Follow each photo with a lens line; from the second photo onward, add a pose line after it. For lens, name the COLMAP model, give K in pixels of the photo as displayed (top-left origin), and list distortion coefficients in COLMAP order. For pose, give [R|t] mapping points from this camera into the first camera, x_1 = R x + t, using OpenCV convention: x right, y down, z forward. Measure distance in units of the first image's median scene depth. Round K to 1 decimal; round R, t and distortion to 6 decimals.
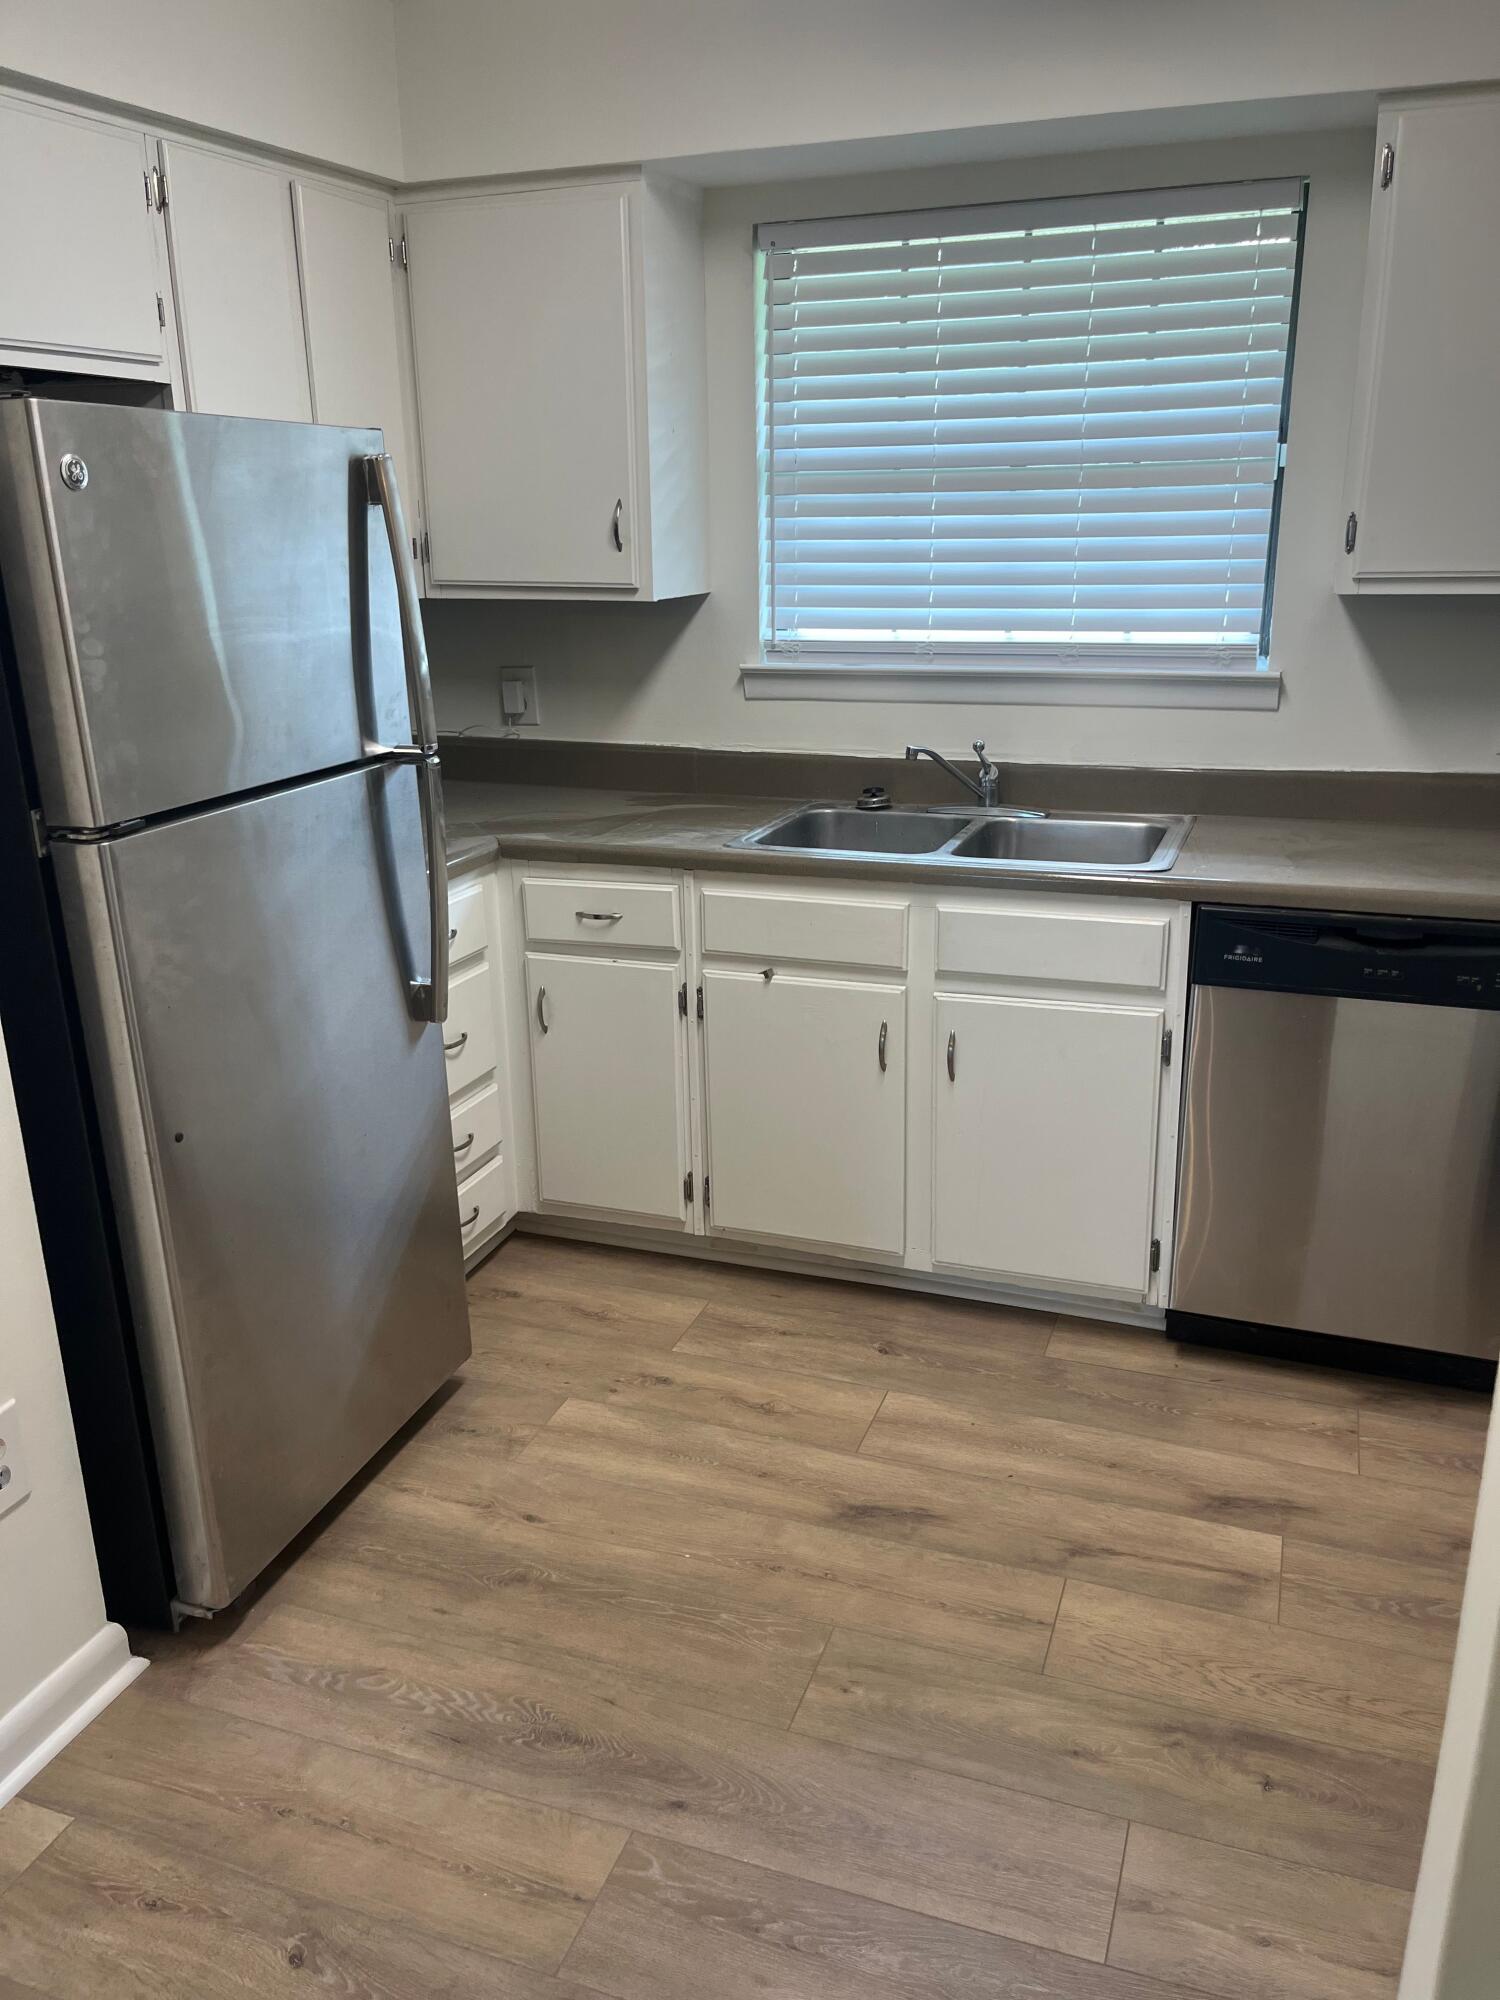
lens RADIAL K [[1524.9, 0, 763.4], [0, 1524.9, 1009.8], [0, 0, 1]] dist [0.032487, 0.006952]
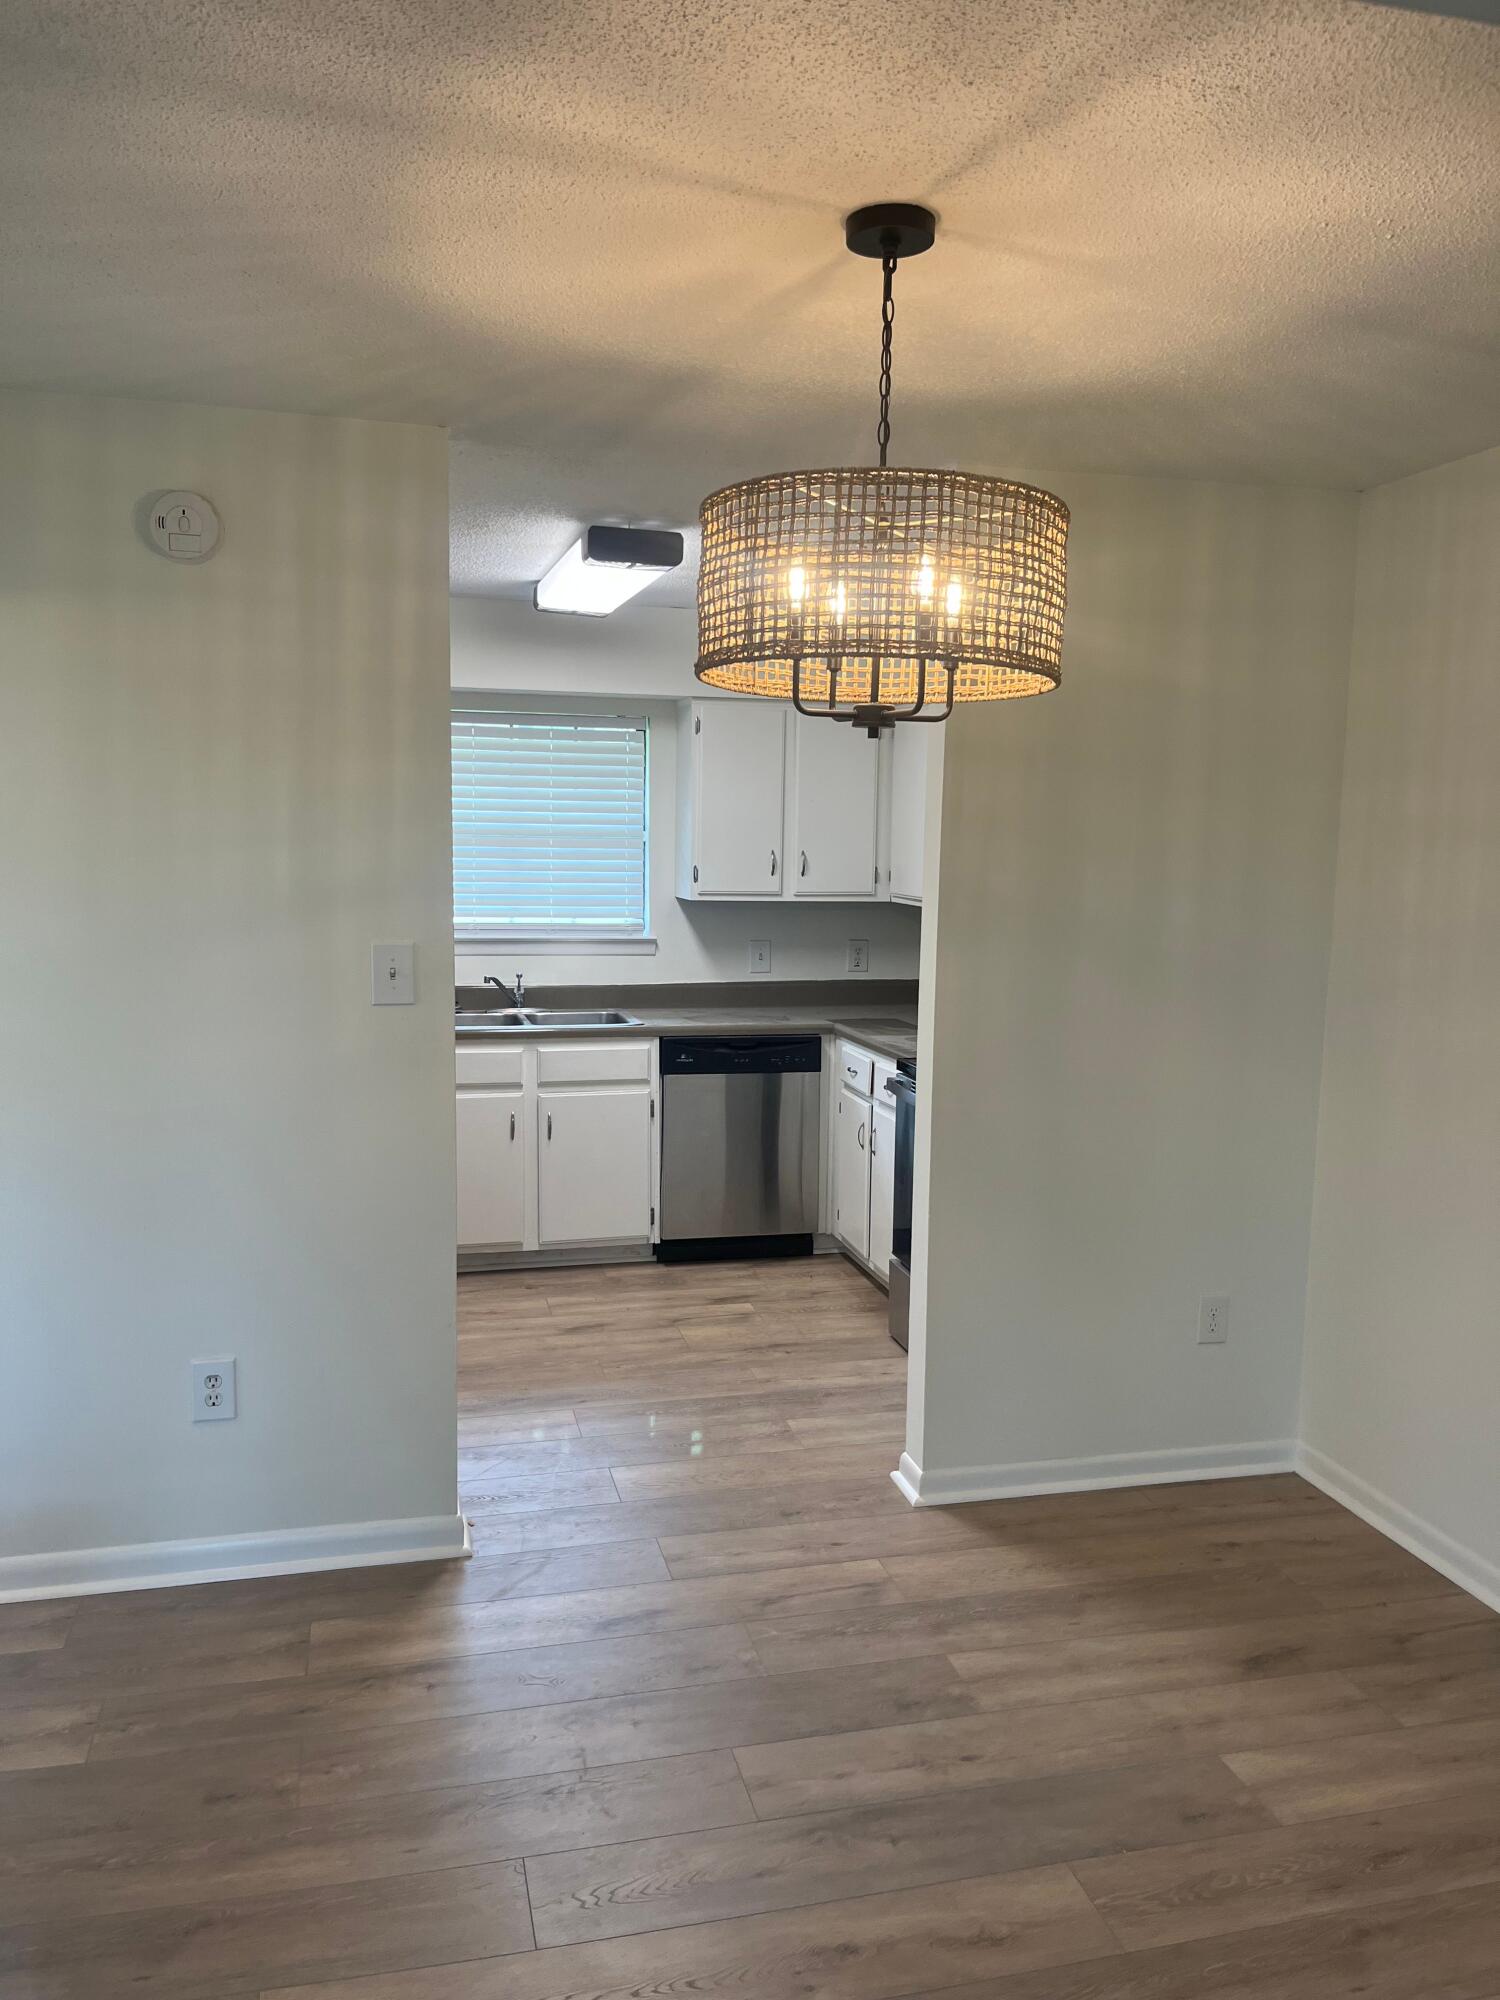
lens RADIAL K [[1524.9, 0, 751.5], [0, 1524.9, 997.2], [0, 0, 1]] dist [0.032487, 0.006952]
pose [[0.829922, -0.029992, 0.557072, -0.815009], [0.142833, 0.976695, -0.160207, 0.239751], [-0.539284, 0.212527, 0.814865, -0.840948]]
